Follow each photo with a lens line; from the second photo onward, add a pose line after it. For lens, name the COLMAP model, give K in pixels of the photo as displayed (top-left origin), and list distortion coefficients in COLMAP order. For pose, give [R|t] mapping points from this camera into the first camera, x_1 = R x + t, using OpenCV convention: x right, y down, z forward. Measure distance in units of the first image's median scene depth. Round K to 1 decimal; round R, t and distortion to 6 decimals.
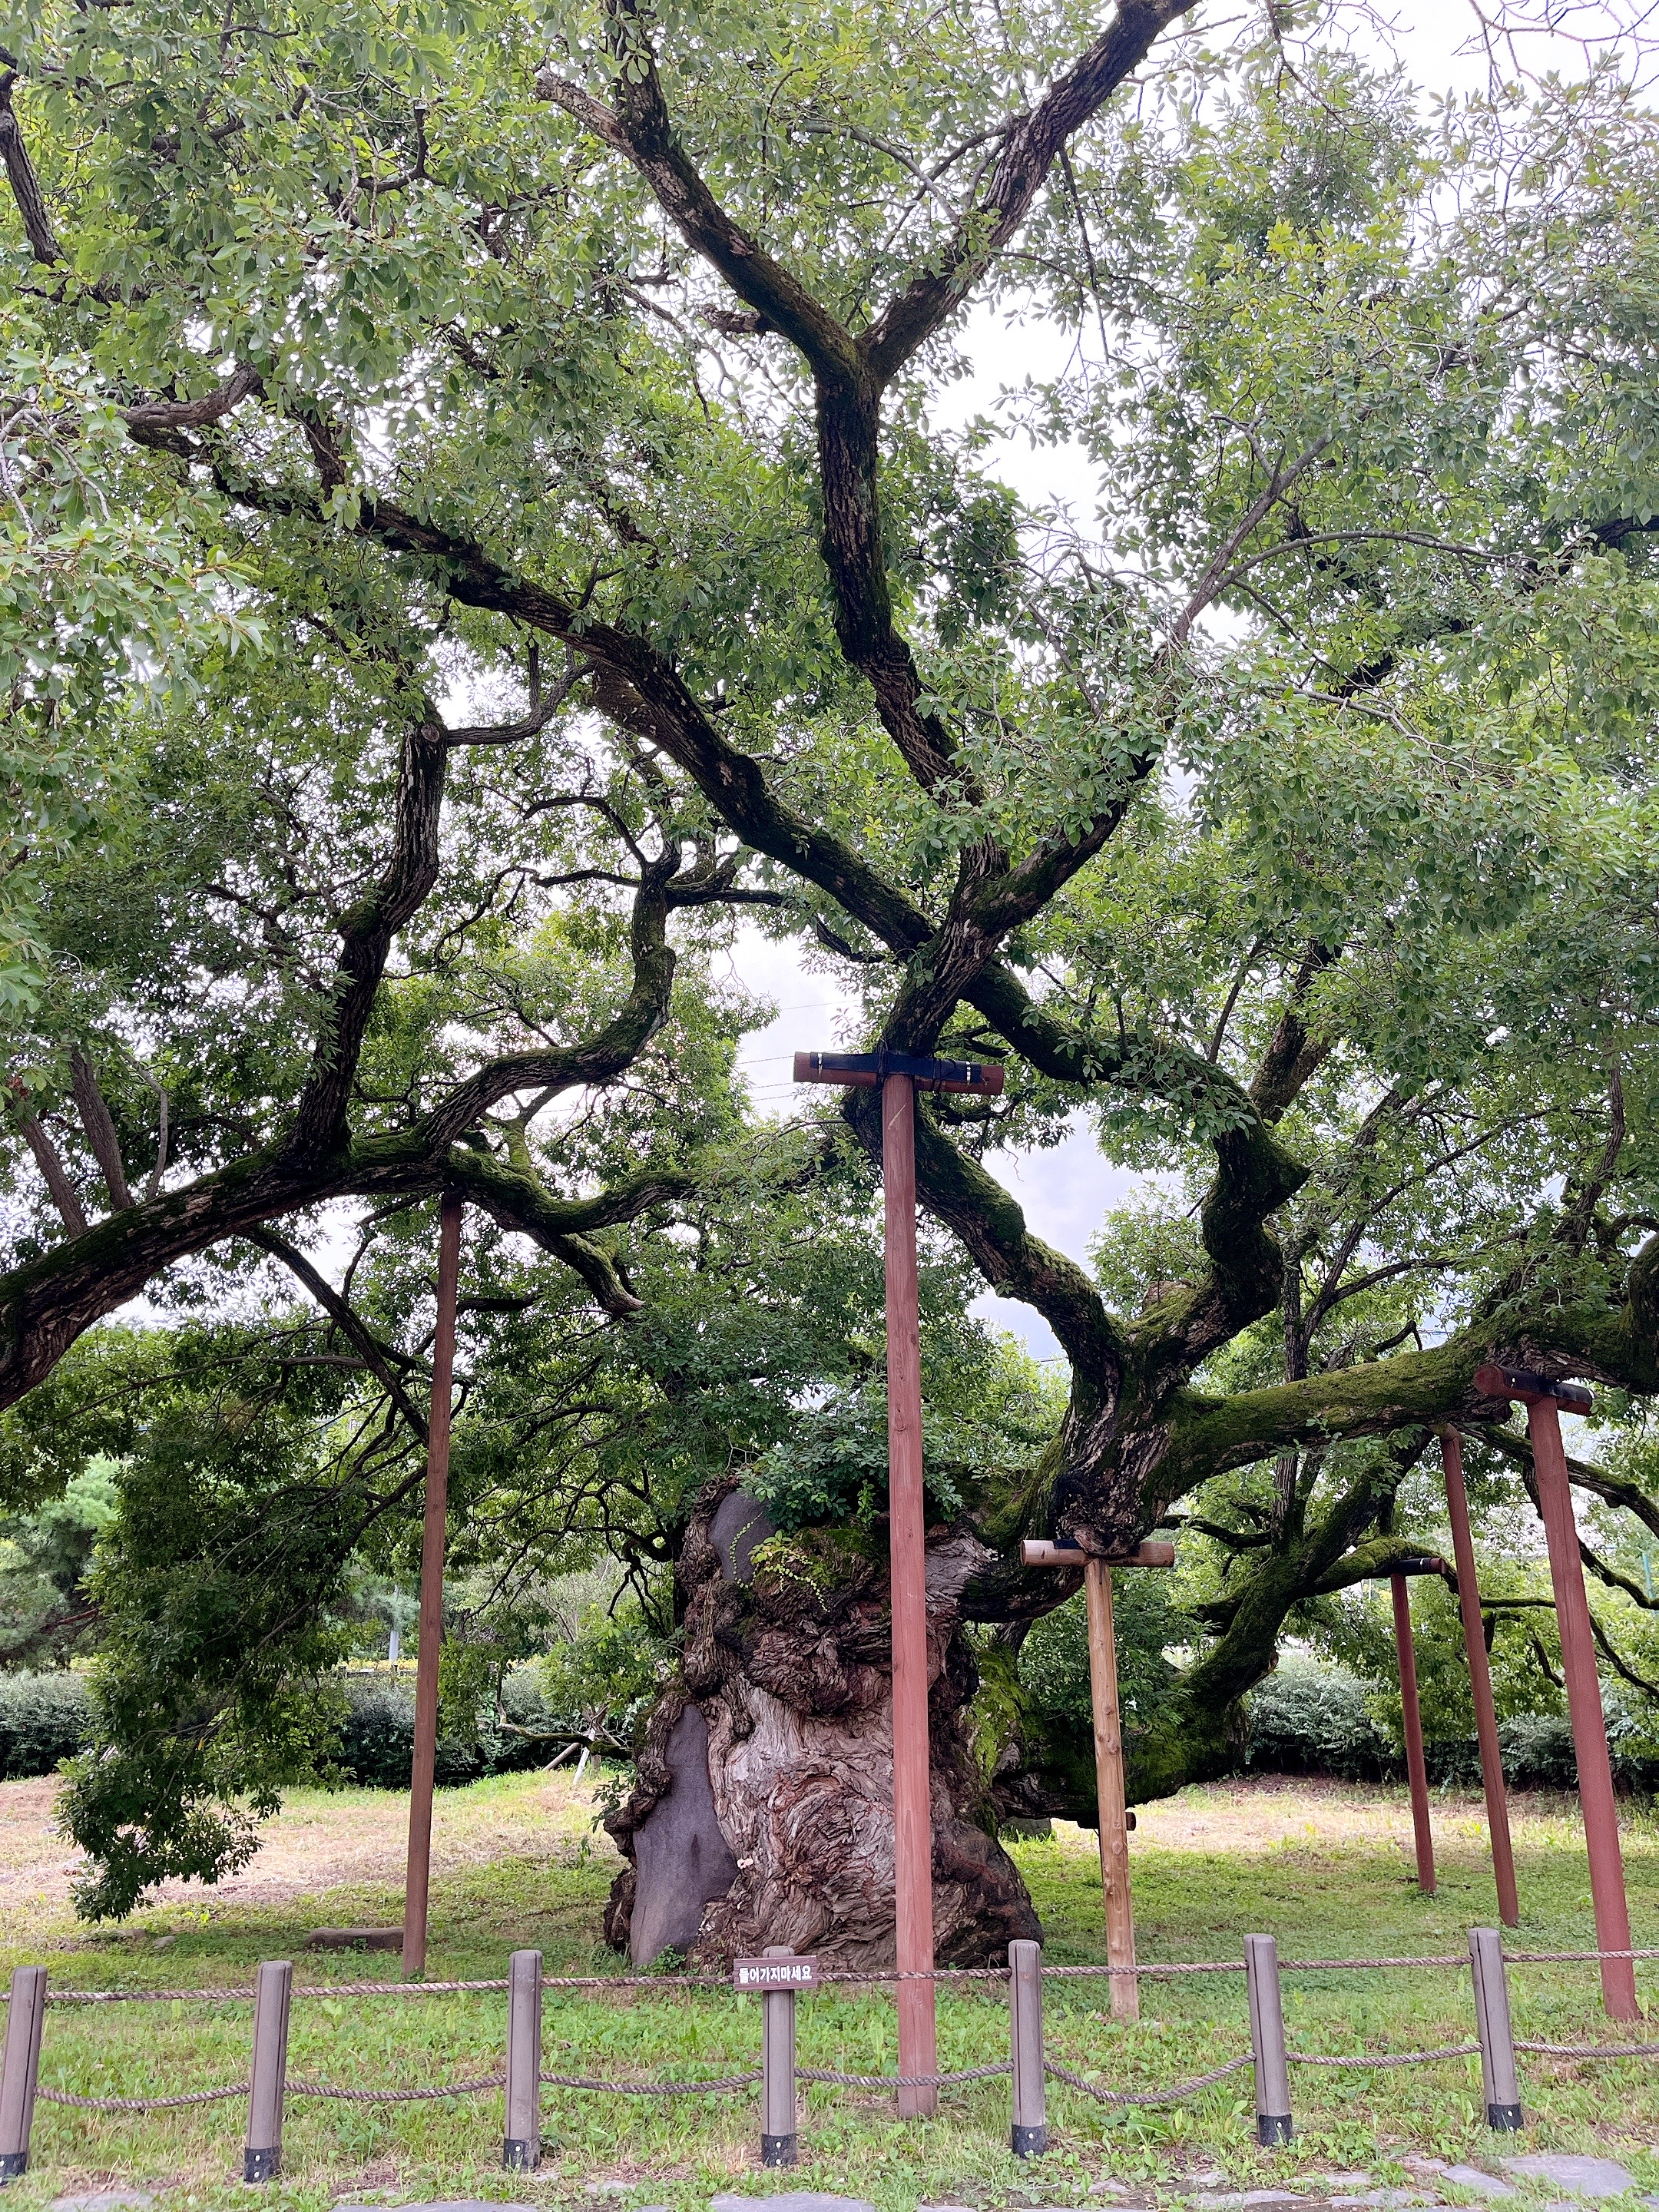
lens RADIAL K [[1673.5, 0, 819.5], [0, 1673.5, 1089.3], [0, 0, 1]] dist [0.039658, -0.022607]
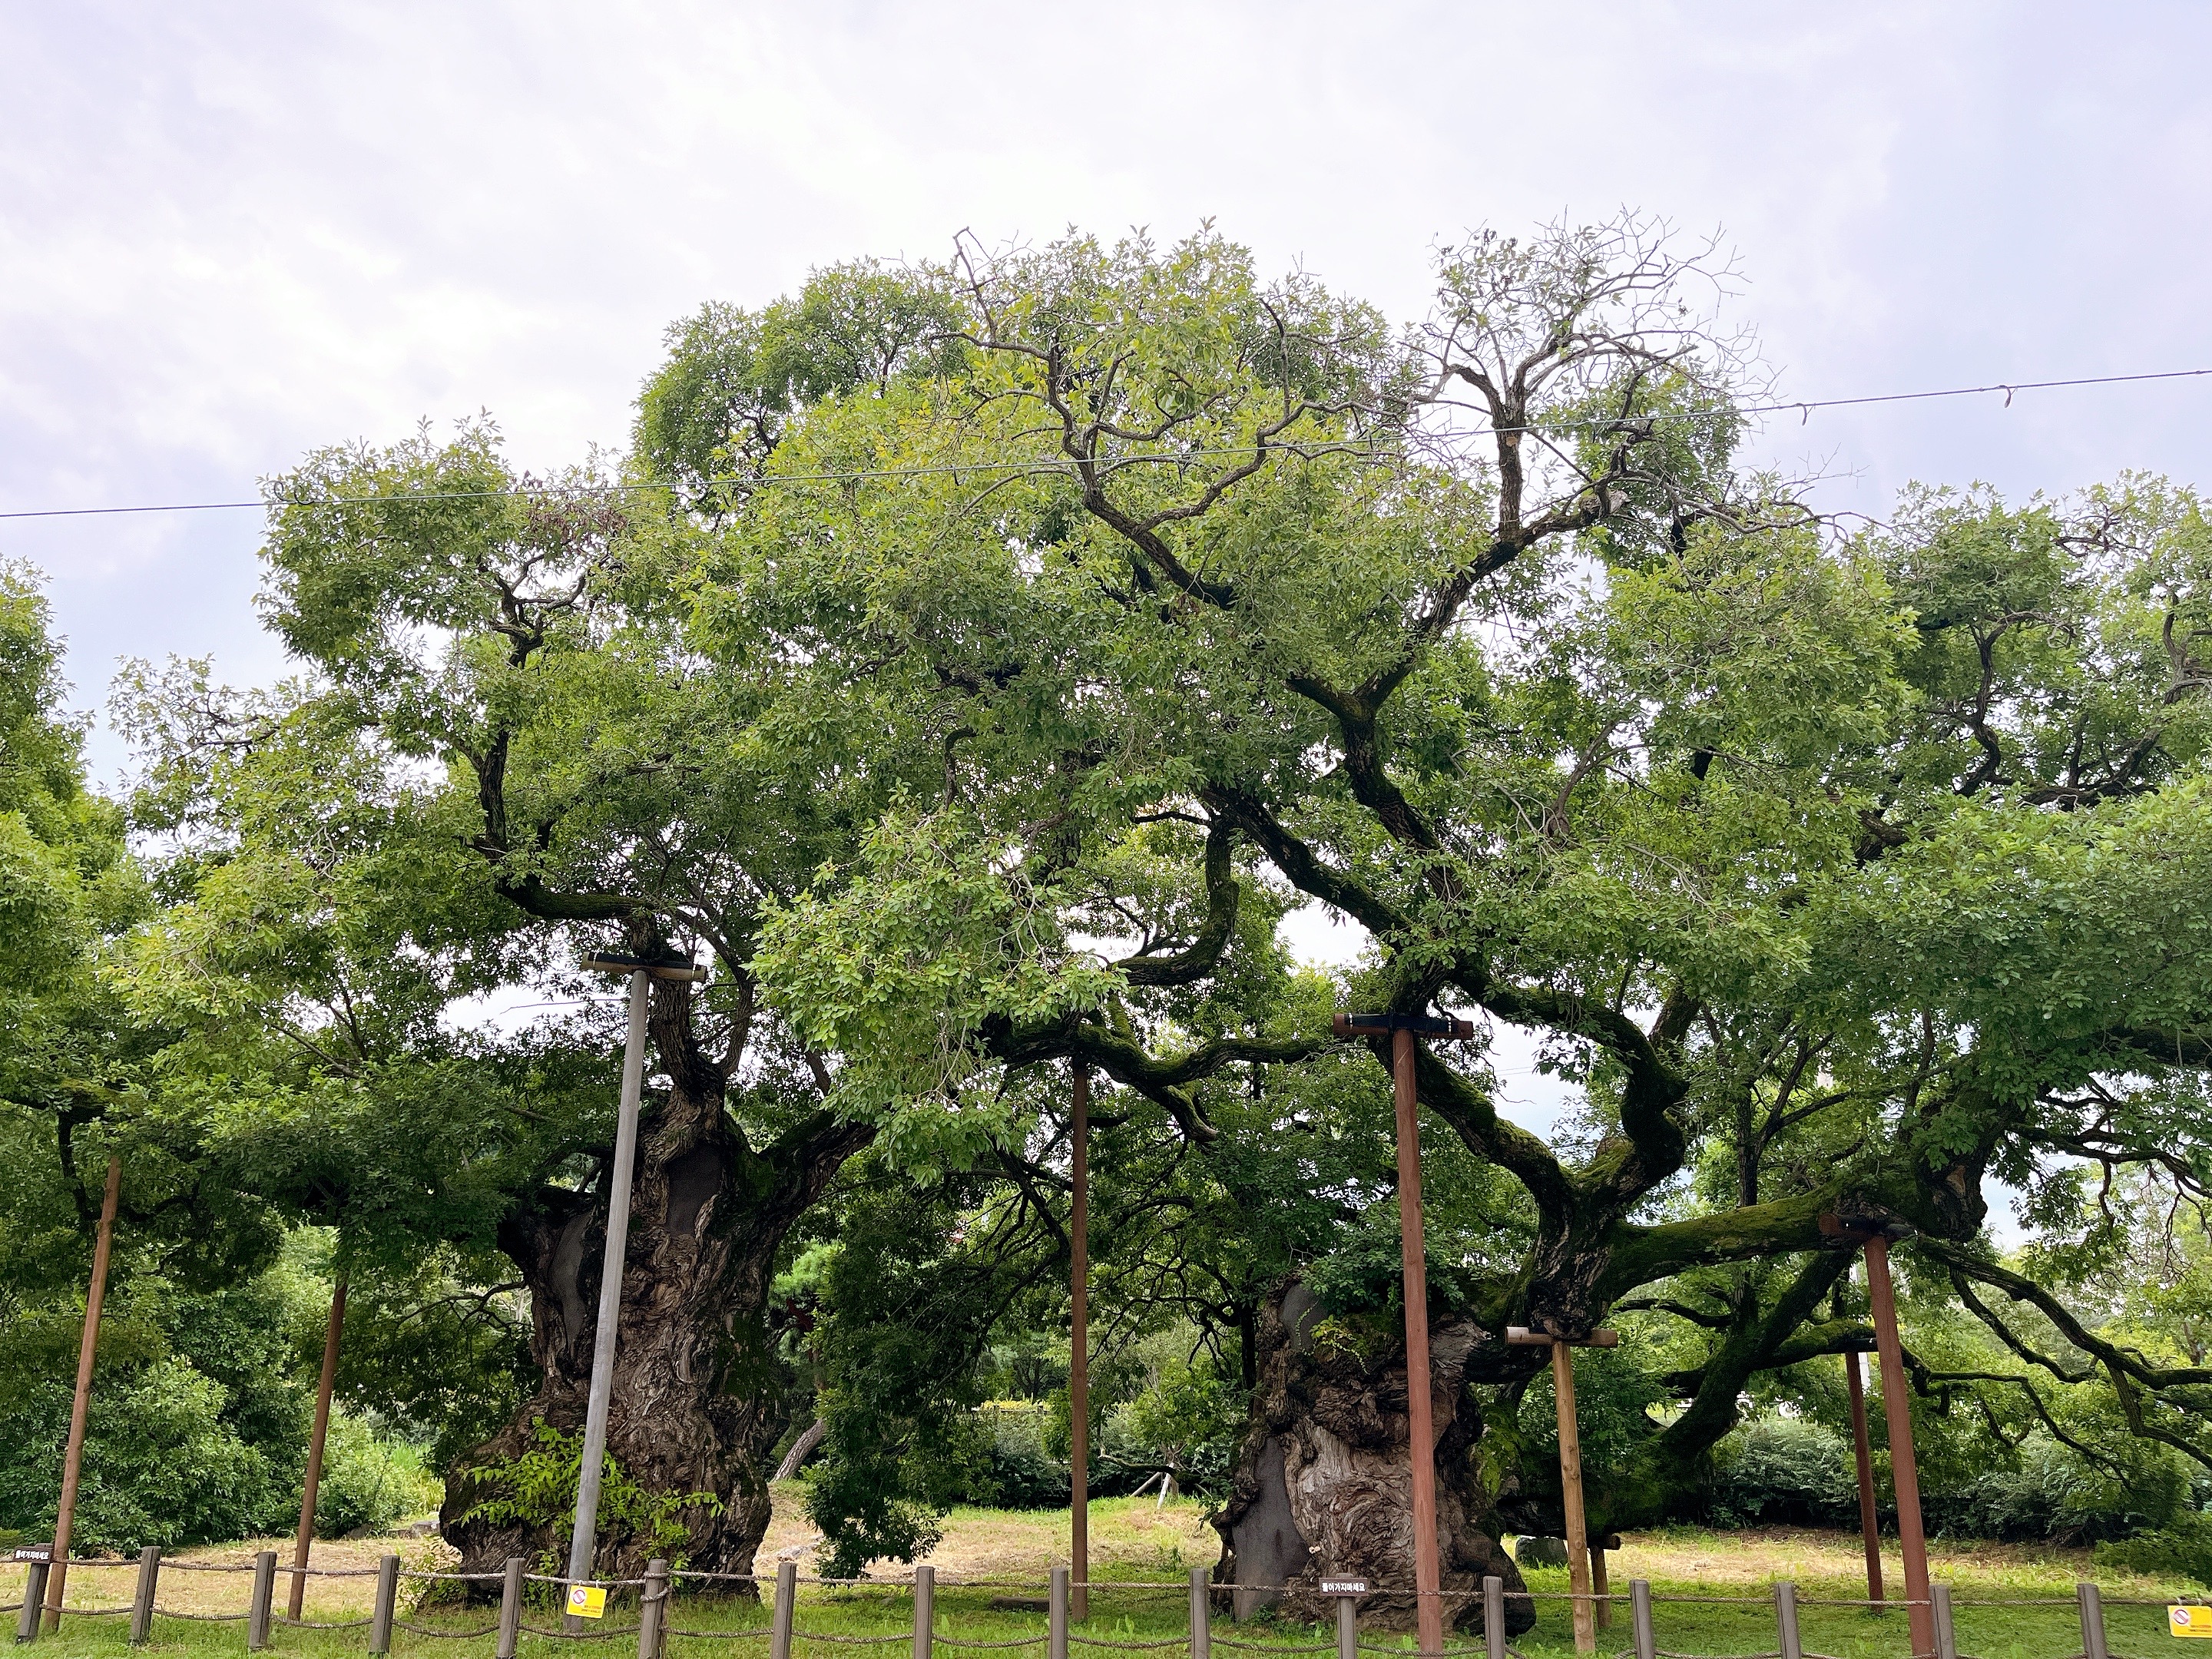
lens RADIAL K [[1673.5, 0, 1084.1], [0, 1673.5, 832.8], [0, 0, 1]] dist [0.039658, -0.022607]
pose [[0.987688, -0.029060, -0.153711, -0.000176], [0.028654, 0.999578, -0.004857, -0.105434], [0.153787, 0.000392, 0.988104, -0.318712]]
